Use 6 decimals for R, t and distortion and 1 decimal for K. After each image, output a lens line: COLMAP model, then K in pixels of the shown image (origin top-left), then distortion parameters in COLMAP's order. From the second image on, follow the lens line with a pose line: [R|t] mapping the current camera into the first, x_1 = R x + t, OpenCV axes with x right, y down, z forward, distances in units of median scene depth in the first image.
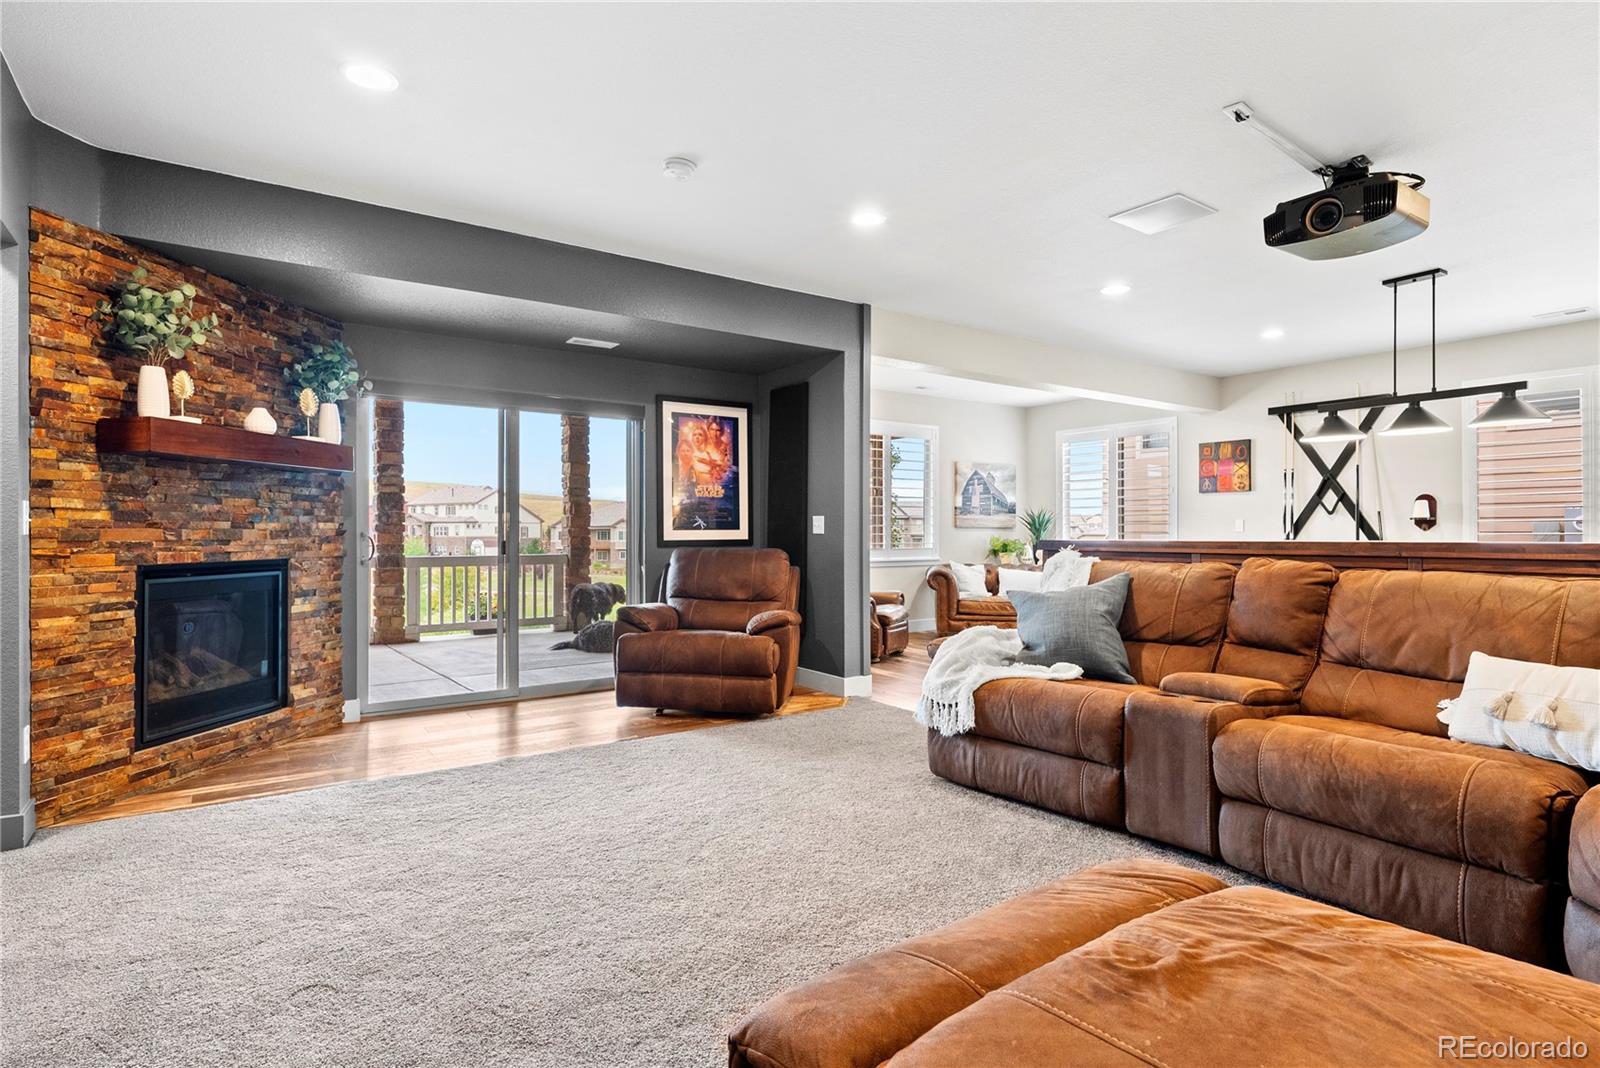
lens RADIAL K [[850.5, 0, 798.4], [0, 850.5, 533.8], [0, 0, 1]] dist [0.001834, -0.001557]
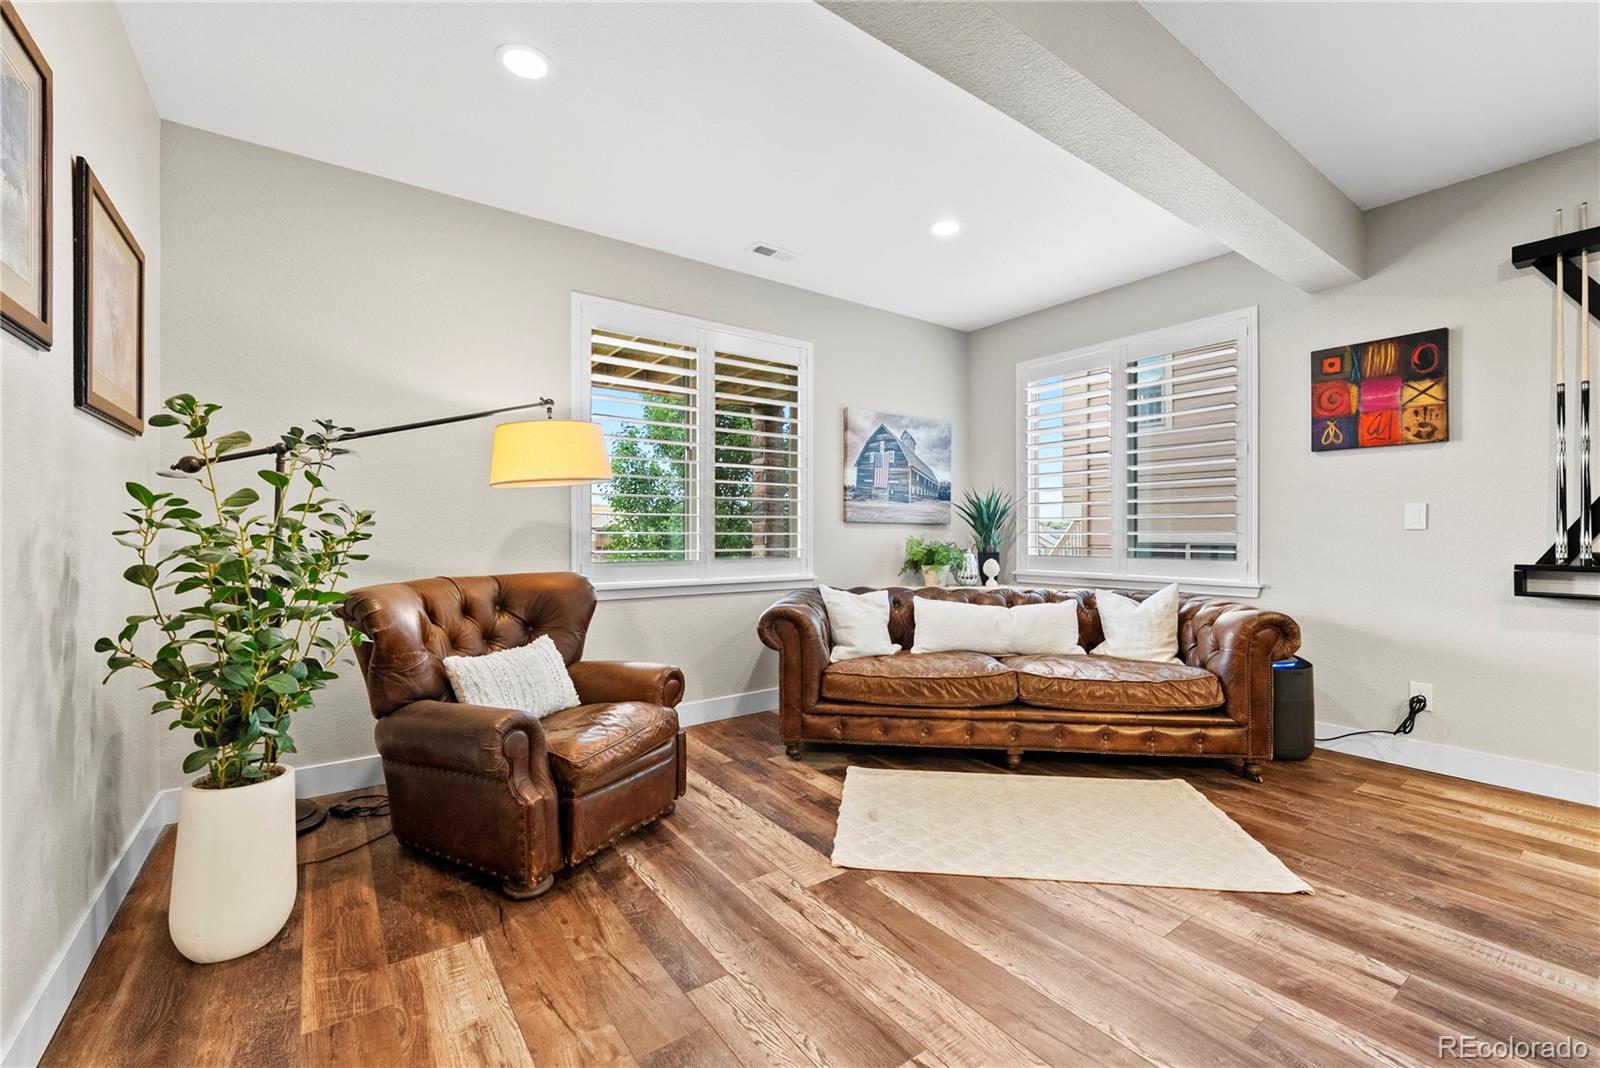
lens RADIAL K [[676.1, 0, 800.0], [0, 676.1, 534.2], [0, 0, 1]] dist [-0.000443, 0.000259]
pose [[0.999919, 0.001700, 0.012608, 0.148582], [-0.001689, 0.999998, -0.000879, 0.001114], [-0.012610, 0.000857, 0.999920, 0.541951]]
